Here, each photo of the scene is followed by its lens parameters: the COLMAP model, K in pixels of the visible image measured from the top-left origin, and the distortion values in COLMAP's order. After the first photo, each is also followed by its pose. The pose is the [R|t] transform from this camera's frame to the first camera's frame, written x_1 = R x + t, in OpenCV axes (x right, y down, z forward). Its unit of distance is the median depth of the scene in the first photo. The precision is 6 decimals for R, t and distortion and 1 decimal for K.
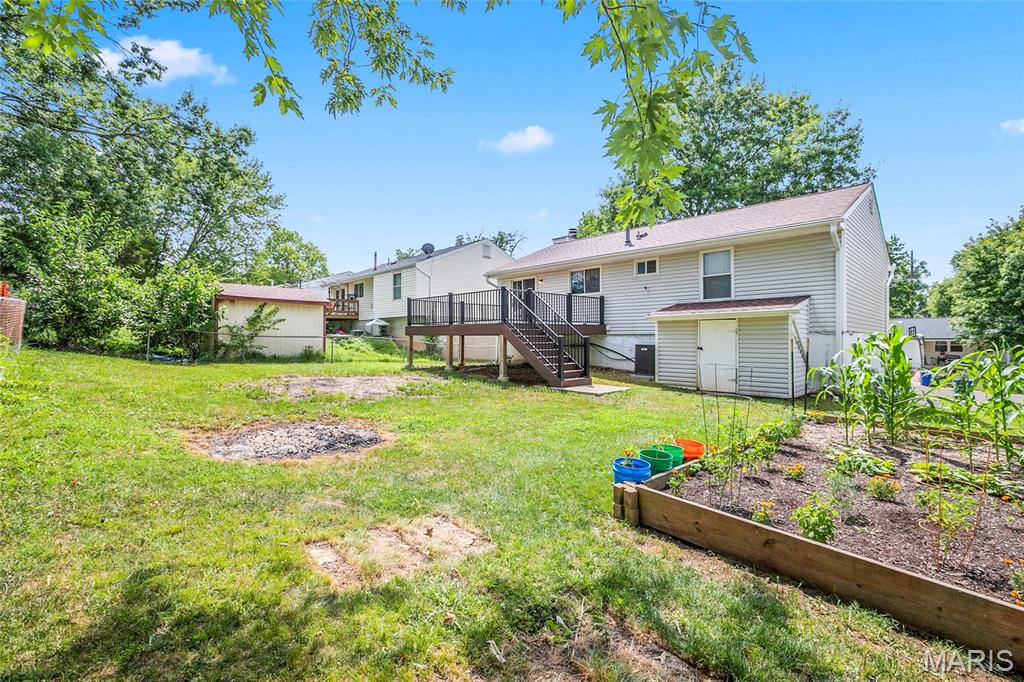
lens RADIAL K [[456.4, 0, 512.8], [0, 456.4, 338.5], [0, 0, 1]] dist [0.007734, -0.000302]
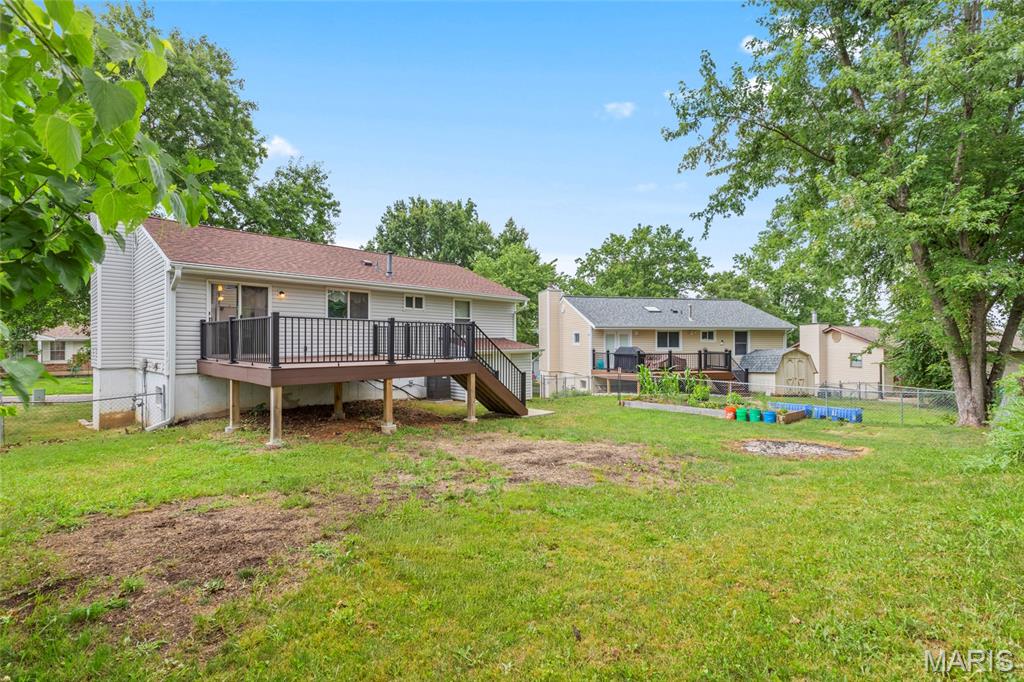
lens RADIAL K [[455.0, 0, 512.0], [0, 455.0, 341.0], [0, 0, 1]] dist [-0.003361, -0.000512]
pose [[-0.042969, 0.001342, 0.999076, -0.885064], [-0.006117, 0.999980, -0.001606, -0.067665], [-0.999058, -0.006180, -0.042960, 0.883343]]
